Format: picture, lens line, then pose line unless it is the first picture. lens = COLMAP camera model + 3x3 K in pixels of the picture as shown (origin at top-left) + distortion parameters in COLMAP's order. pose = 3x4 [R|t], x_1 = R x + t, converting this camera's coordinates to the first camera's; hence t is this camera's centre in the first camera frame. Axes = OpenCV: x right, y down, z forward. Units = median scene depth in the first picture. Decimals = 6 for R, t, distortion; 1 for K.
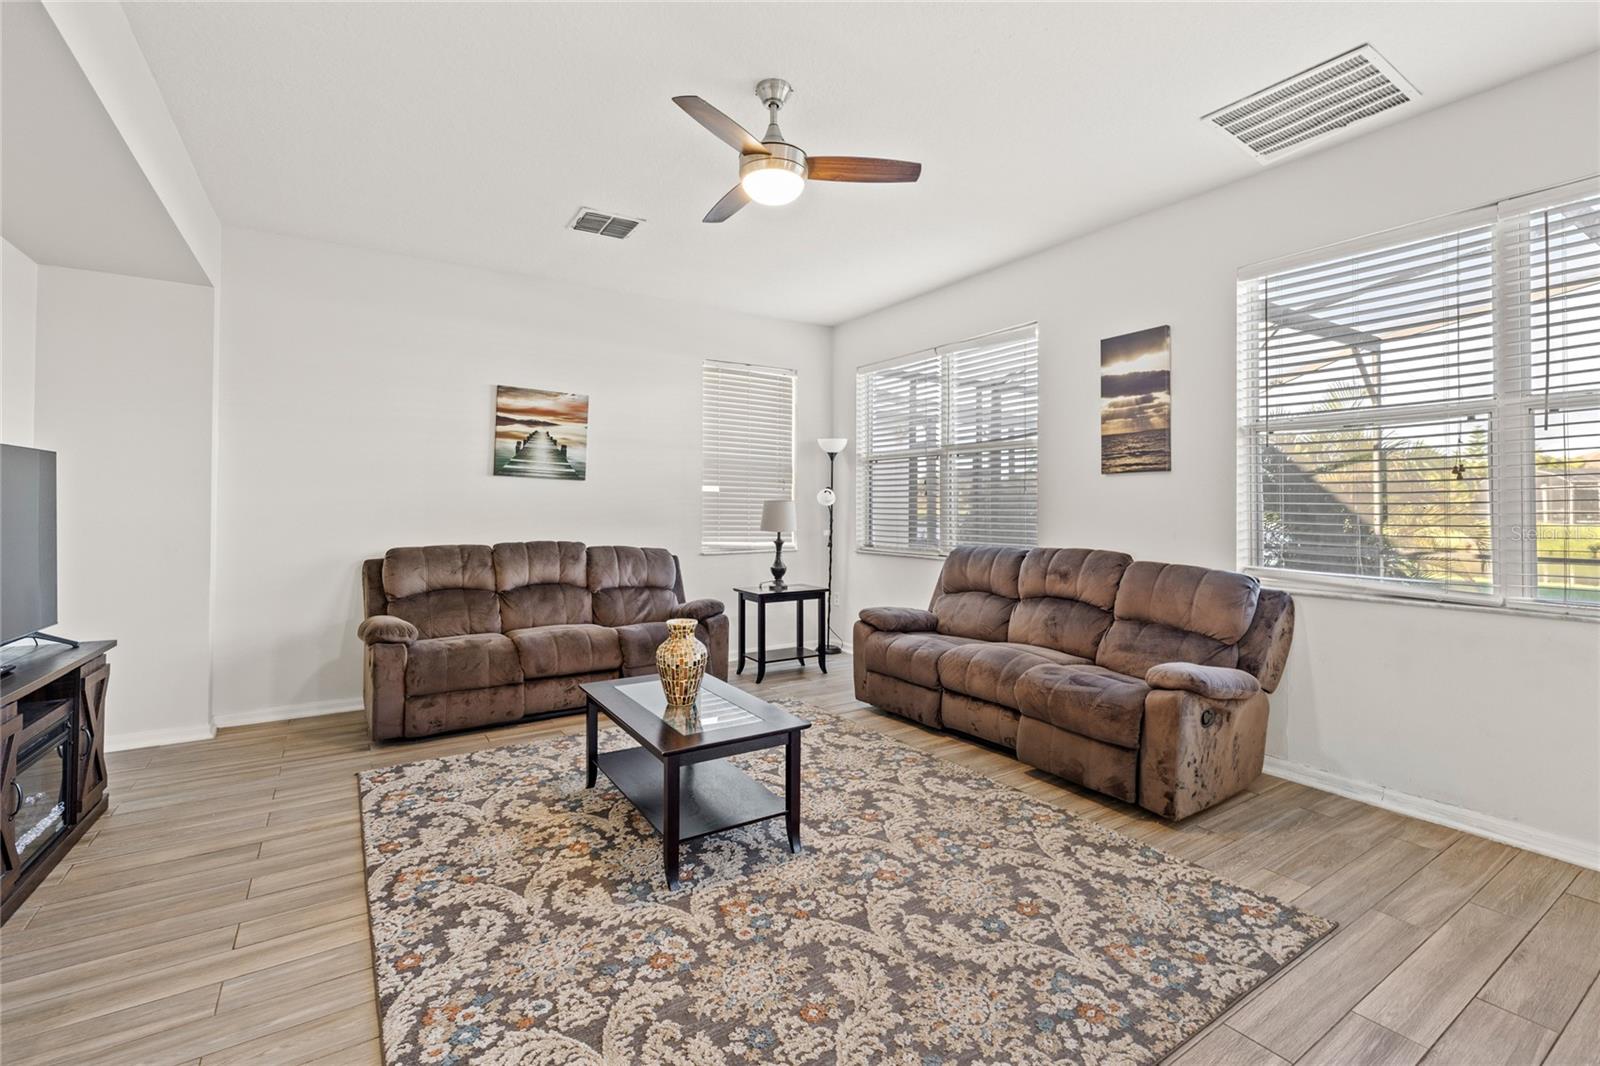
lens RADIAL K [[689.7, 0, 814.0], [0, 689.7, 504.4], [0, 0, 1]] dist [0.001552, 0.000175]
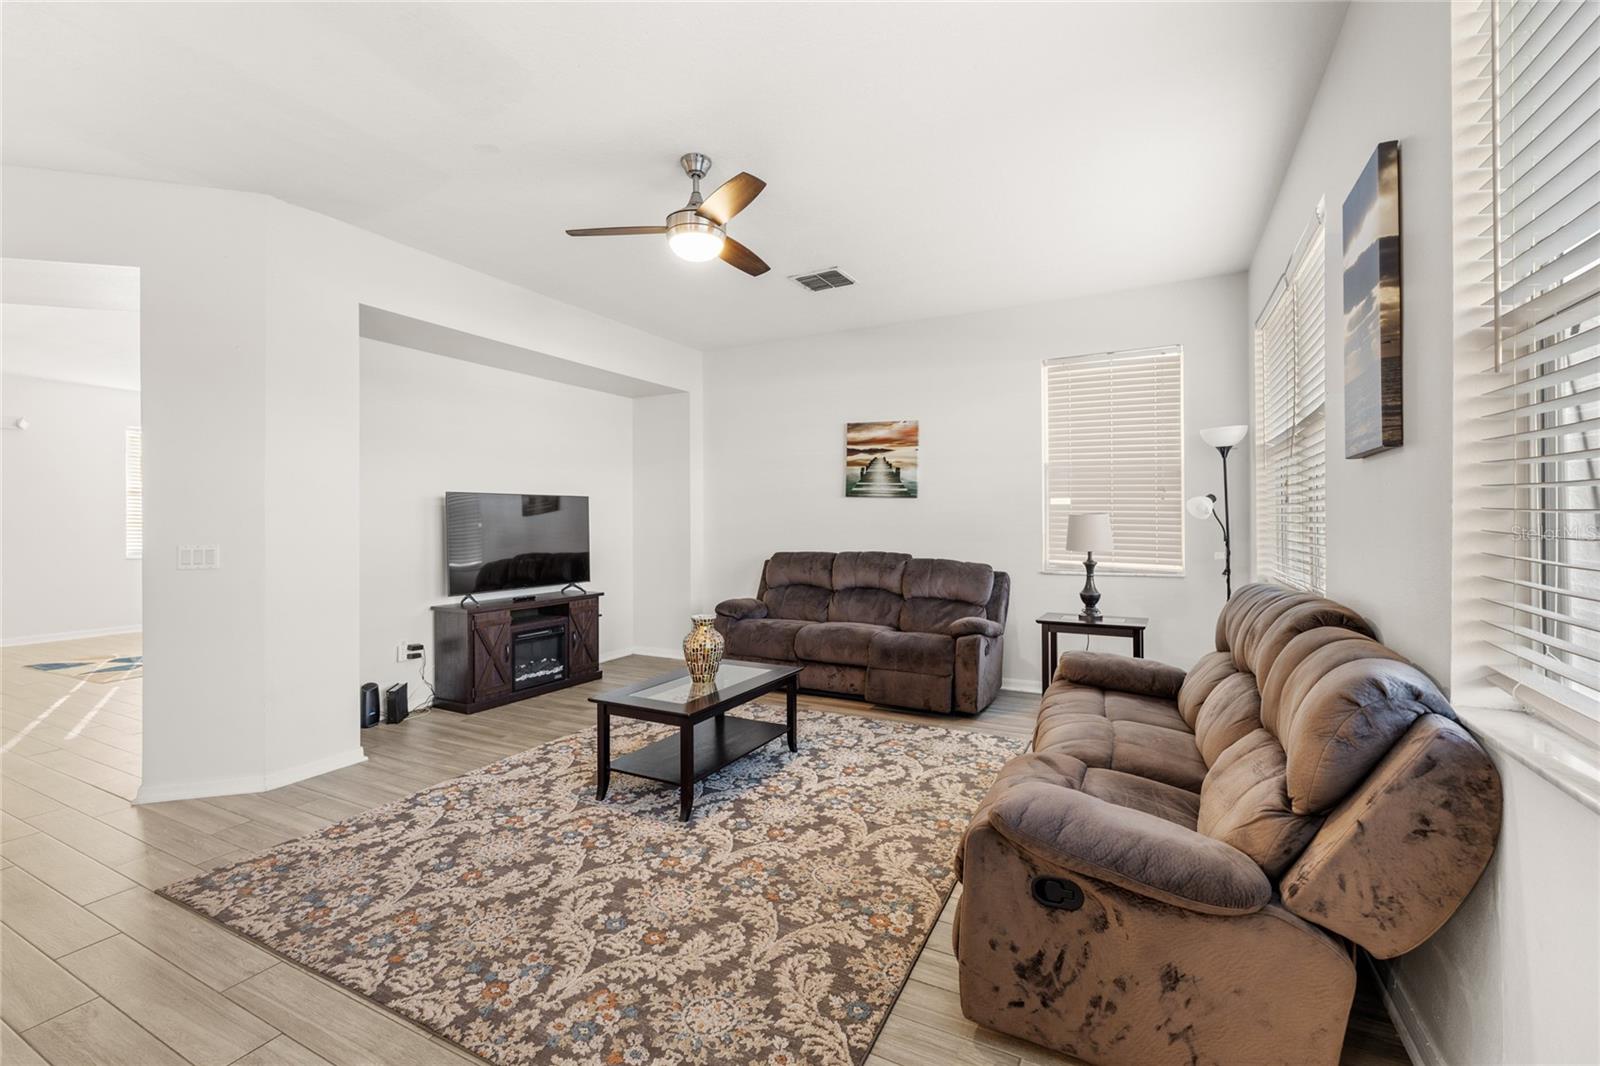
lens RADIAL K [[689.7, 0, 801.2], [0, 689.7, 523.3], [0, 0, 1]] dist [0.001552, 0.000175]
pose [[0.495356, -0.001468, -0.868689, 0.848059], [0.007858, 0.999965, 0.002791, 0.001827], [0.868654, -0.008209, 0.495351, 0.474556]]
